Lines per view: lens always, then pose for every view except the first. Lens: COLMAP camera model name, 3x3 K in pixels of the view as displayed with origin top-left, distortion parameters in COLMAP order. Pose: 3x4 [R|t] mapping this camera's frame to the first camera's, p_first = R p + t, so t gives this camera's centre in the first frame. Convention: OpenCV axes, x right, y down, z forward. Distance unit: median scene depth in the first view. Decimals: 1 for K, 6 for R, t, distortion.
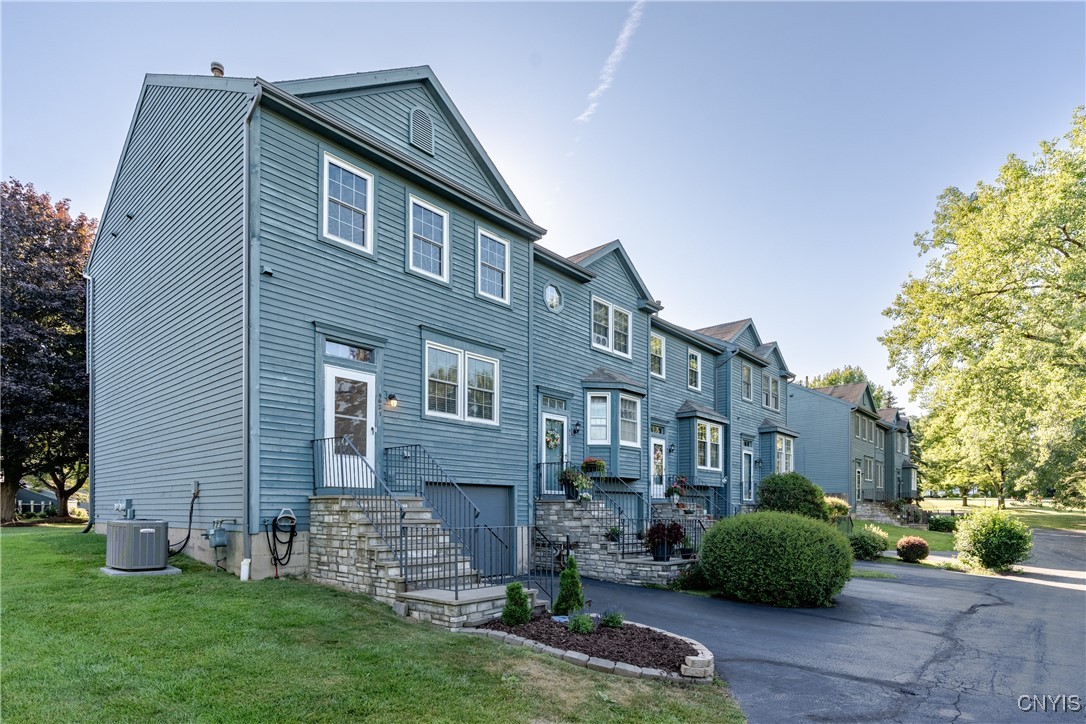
lens RADIAL K [[574.8, 0, 543.1], [0, 574.8, 362.3], [0, 0, 1]] dist [0.000722, 0.000124]
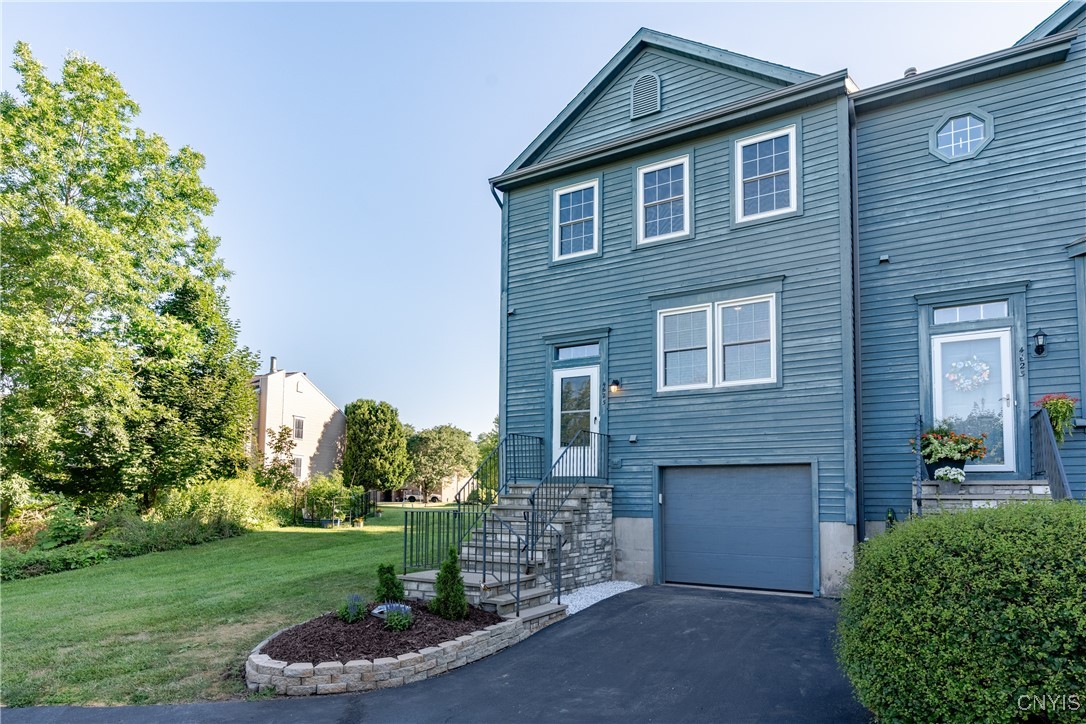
lens RADIAL K [[551.2, 0, 543.0], [0, 551.2, 362.0], [0, 0, 1]] dist [-0.002373, -0.000192]
pose [[0.248273, -0.247389, -0.936568, 0.589110], [0.229295, 0.954371, -0.191309, 0.177133], [0.941161, -0.167254, 0.293669, 0.614184]]
